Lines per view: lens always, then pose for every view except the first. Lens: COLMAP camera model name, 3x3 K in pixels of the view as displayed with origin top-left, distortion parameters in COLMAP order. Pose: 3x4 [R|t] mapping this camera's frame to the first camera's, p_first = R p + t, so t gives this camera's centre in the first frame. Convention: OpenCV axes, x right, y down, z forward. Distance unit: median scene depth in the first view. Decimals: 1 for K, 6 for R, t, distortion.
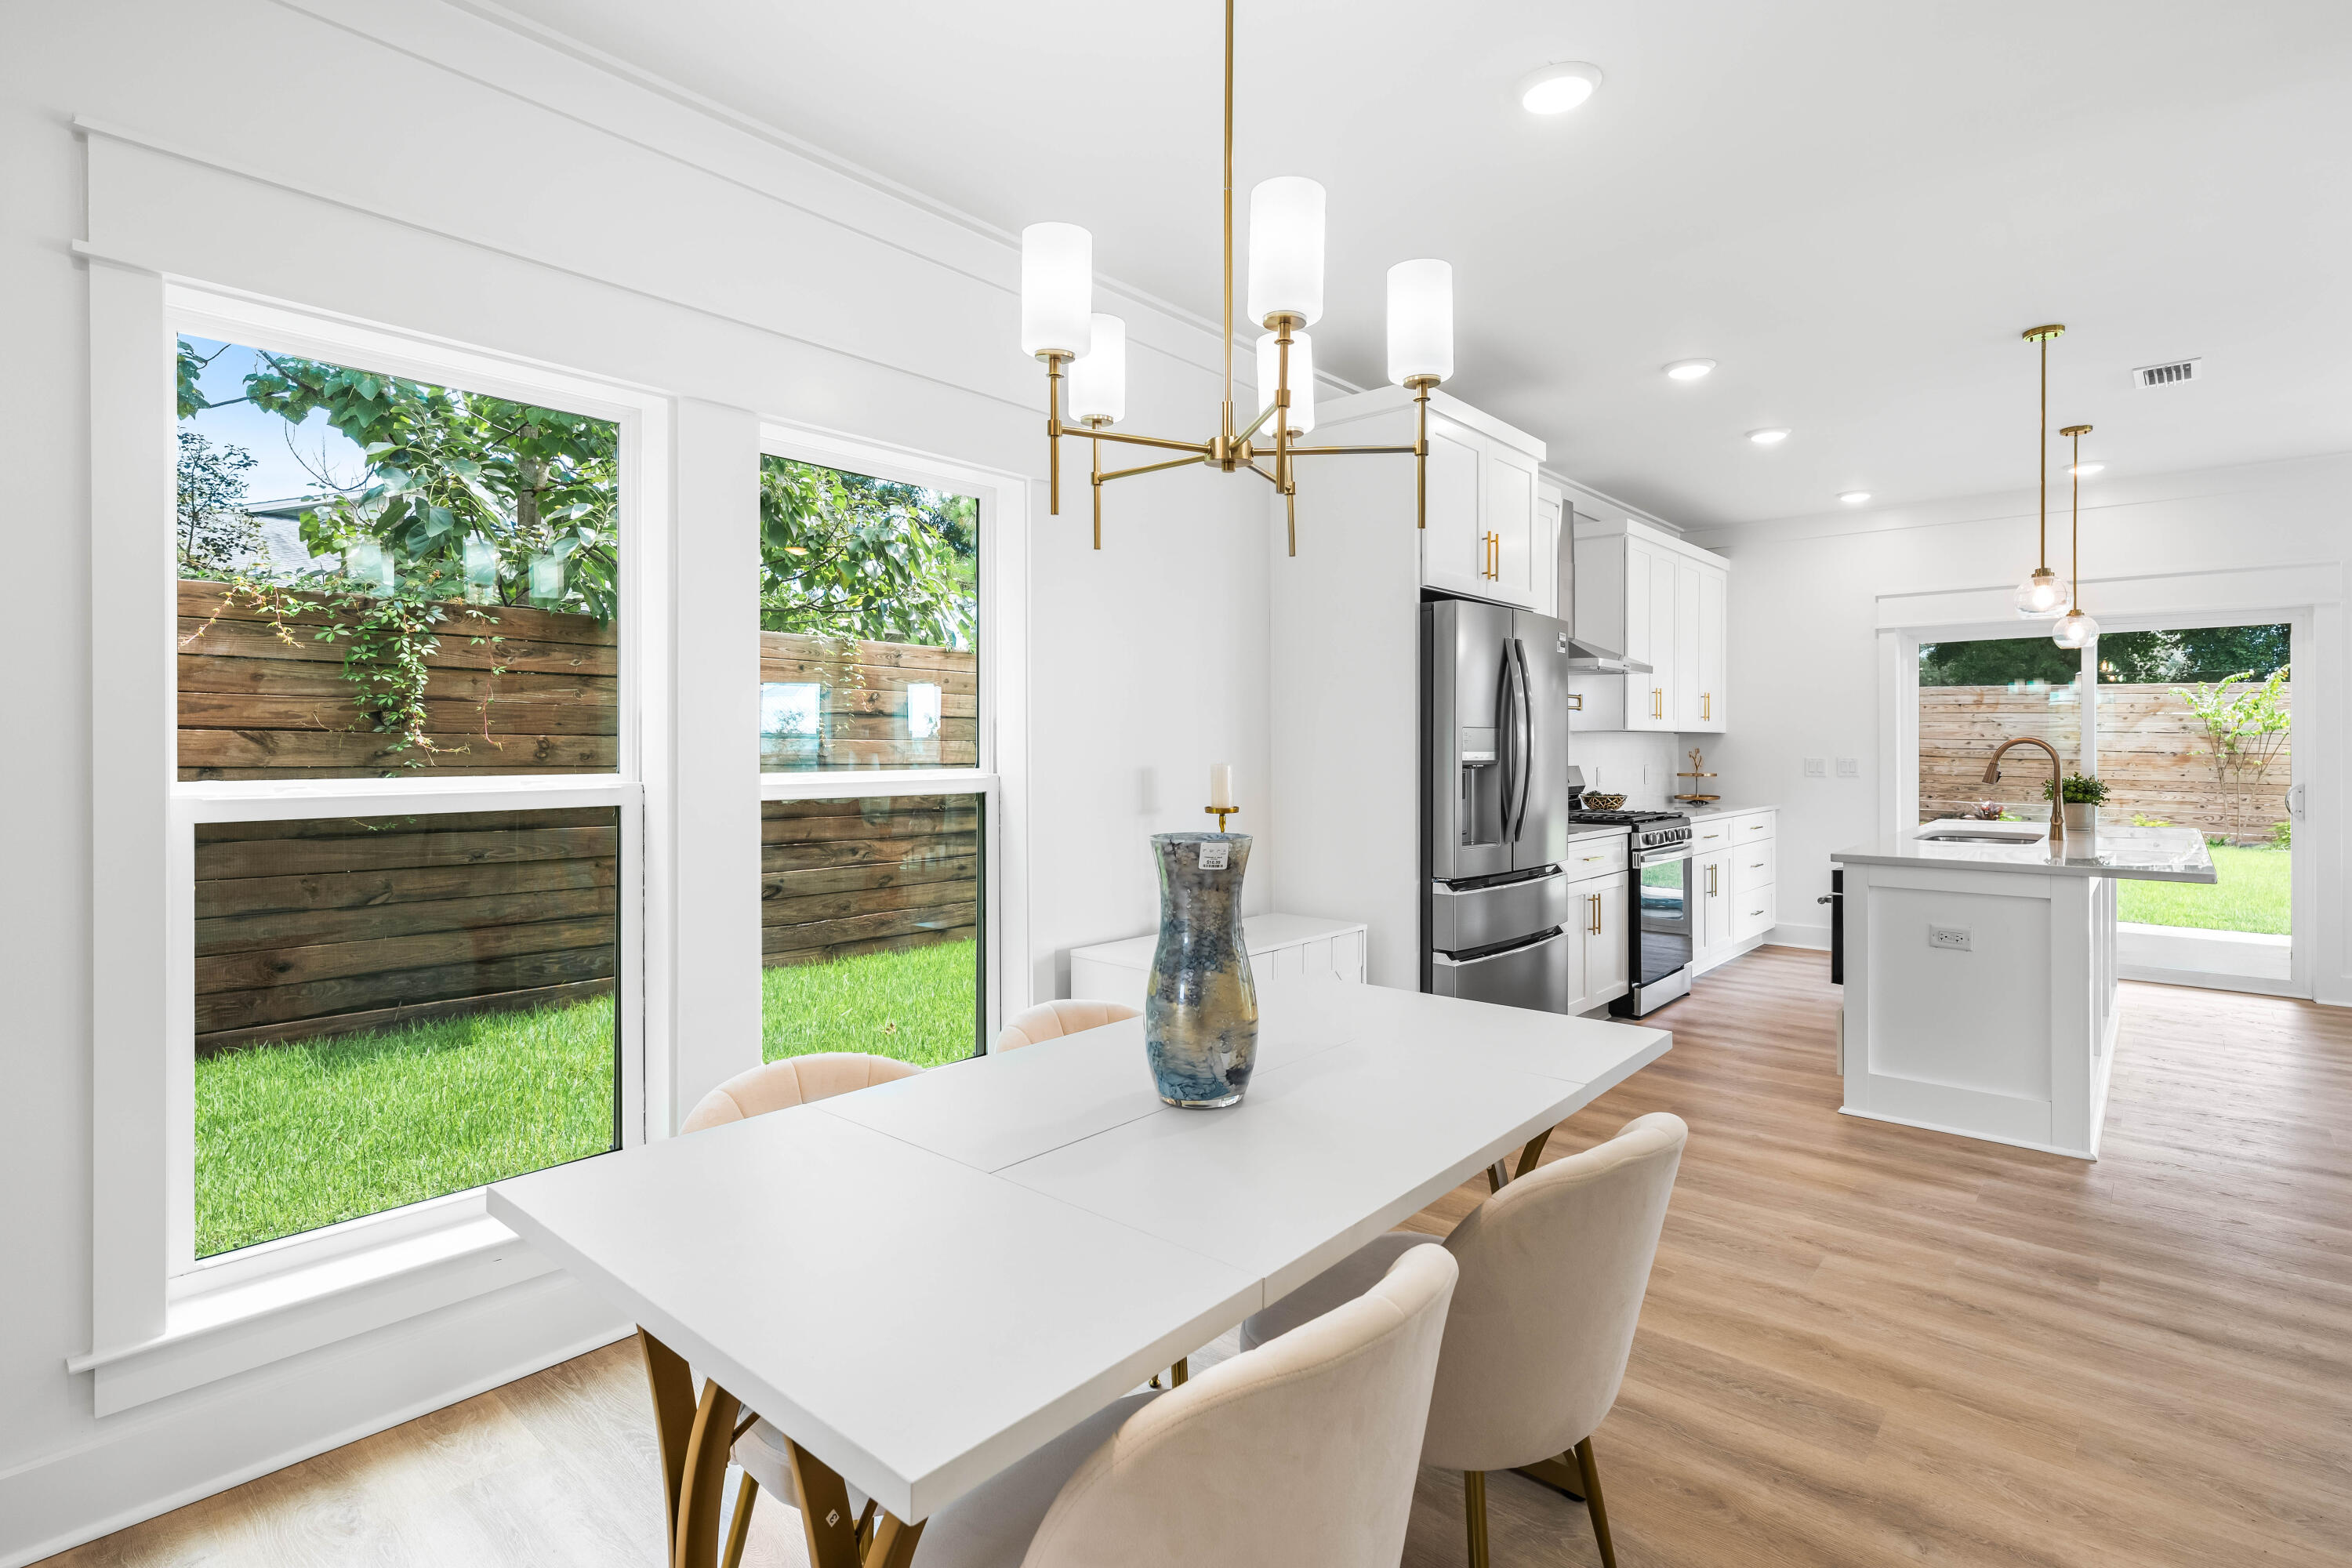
lens RADIAL K [[1152.6, 0, 1178.0], [0, 1152.6, 760.3], [0, 0, 1]] dist [0.001321, 0.000092]
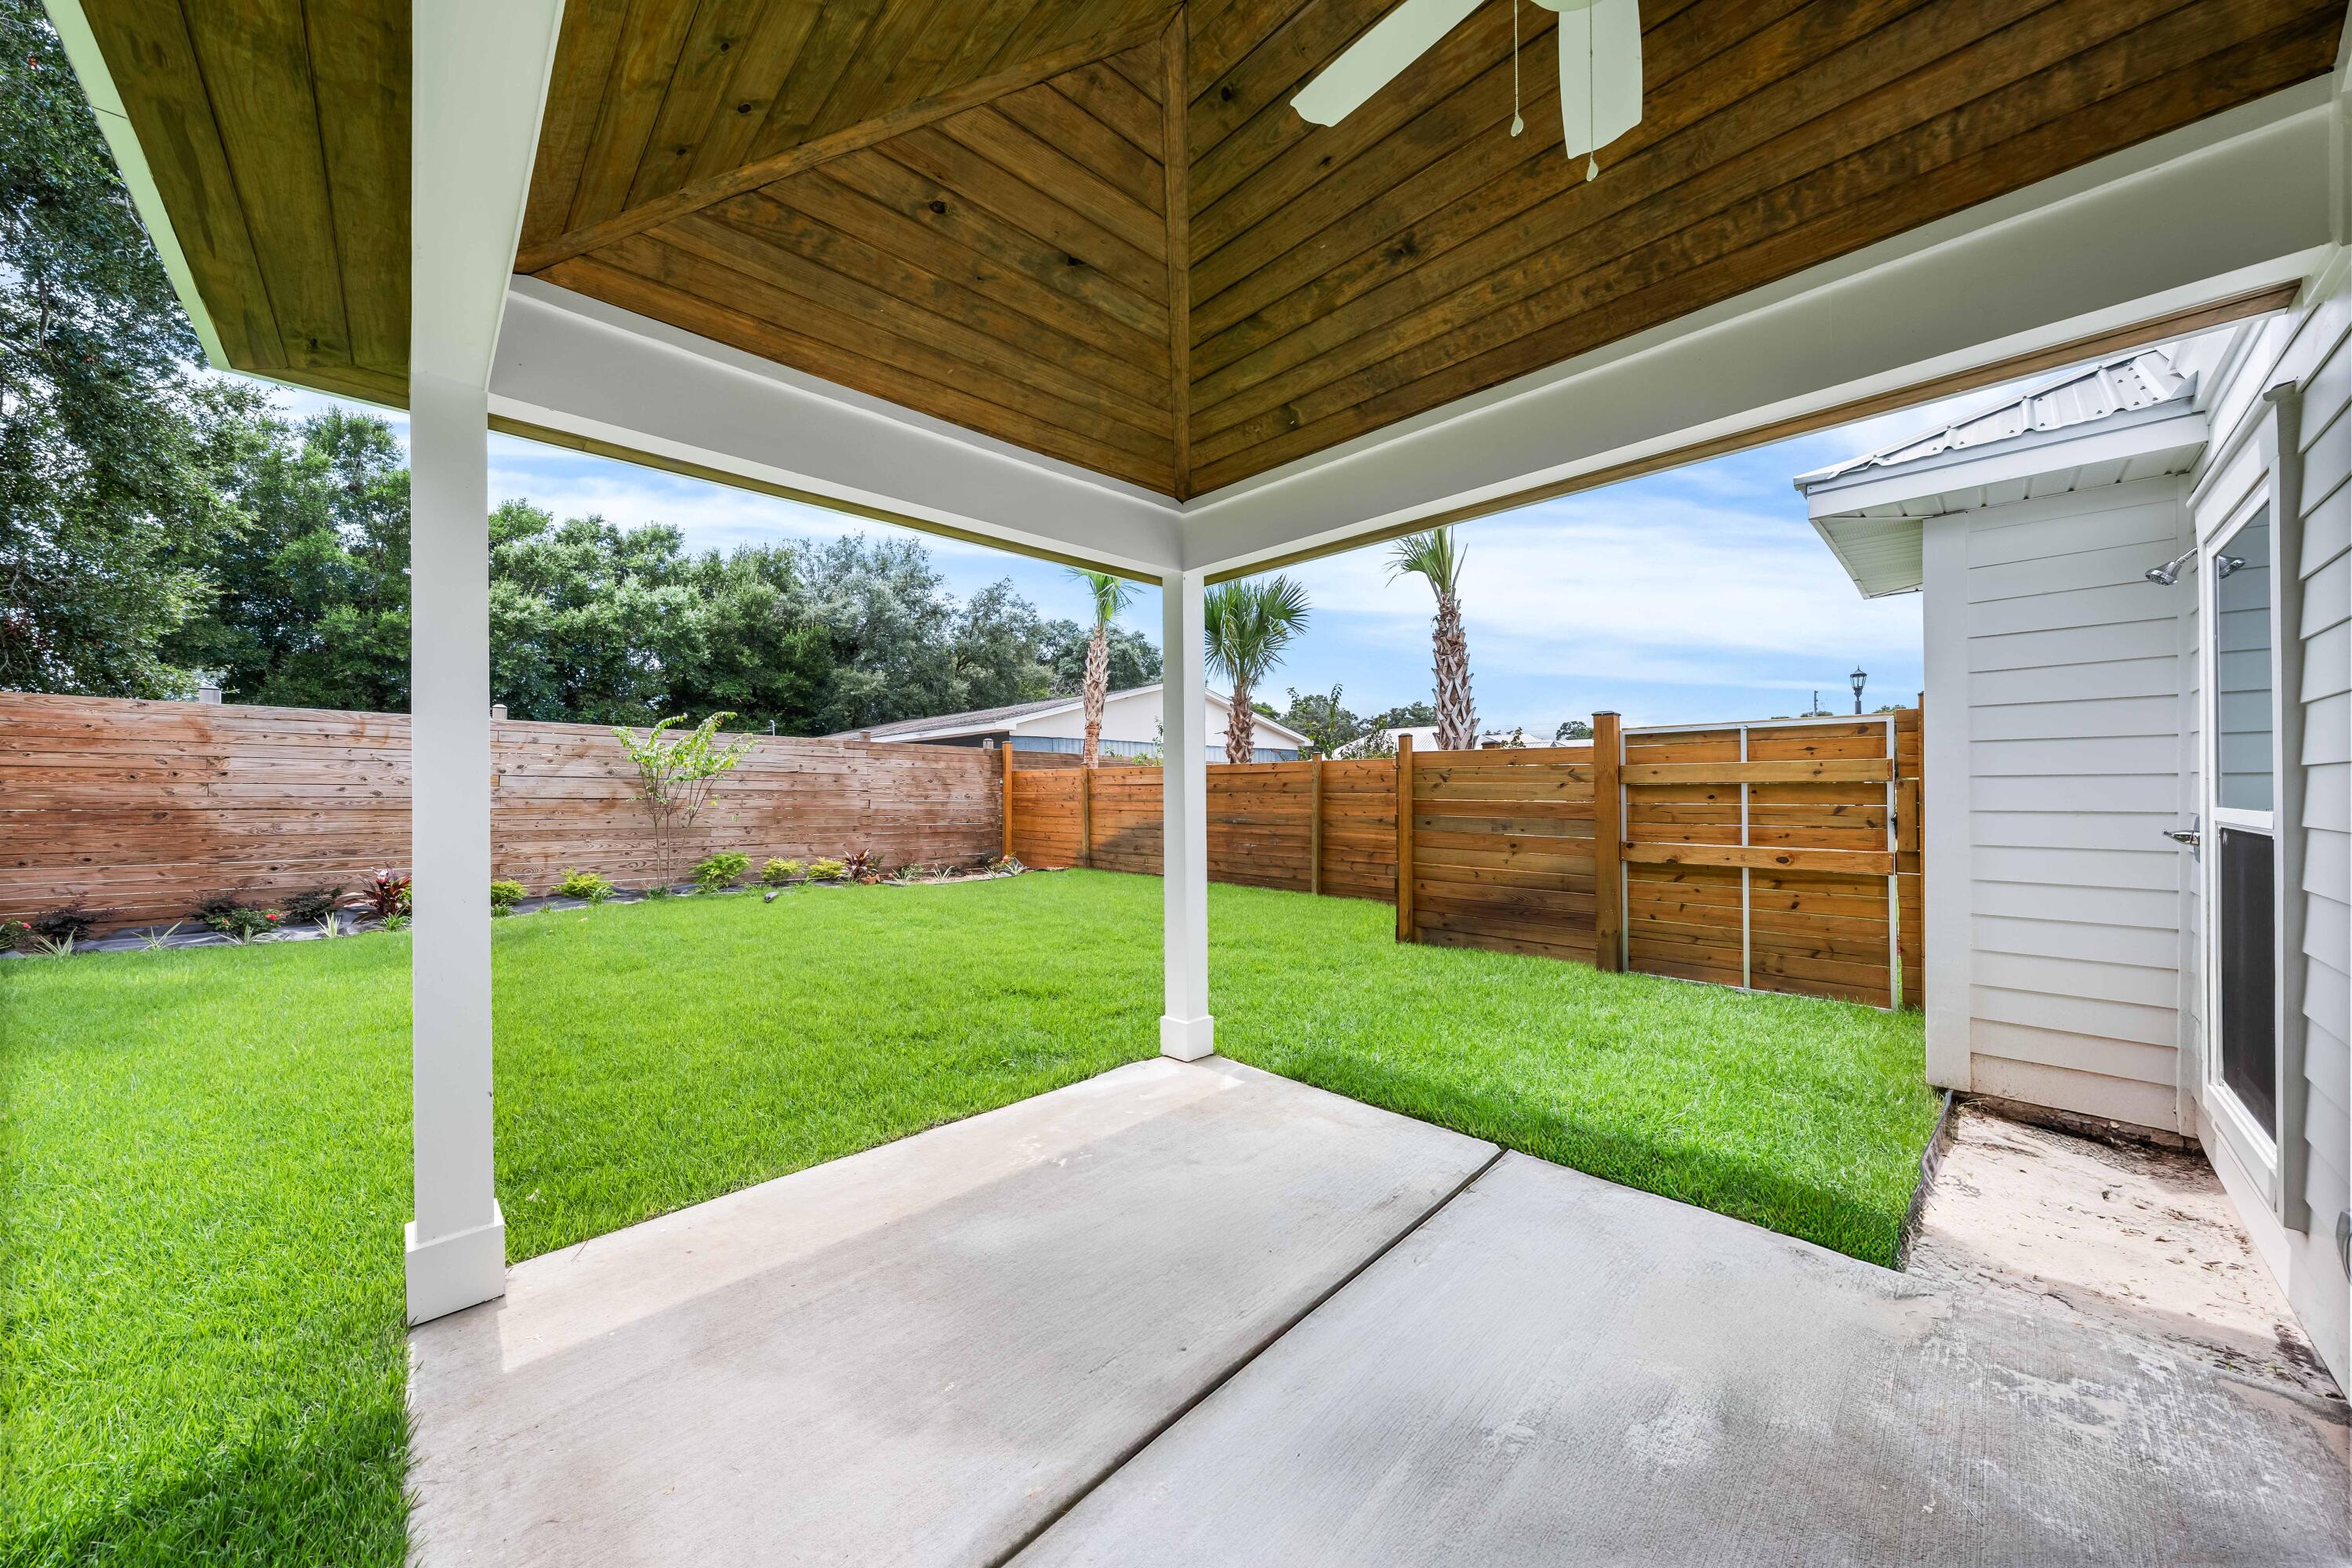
lens RADIAL K [[804.6, 0, 1175.4], [0, 804.6, 785.6], [0, 0, 1]] dist [-0.000899, -0.000012]
pose [[0.093823, -0.000931, 0.995588, 0.241654], [0.017296, 0.999850, -0.000695, -0.008257], [-0.995439, 0.017285, 0.093825, 0.448790]]
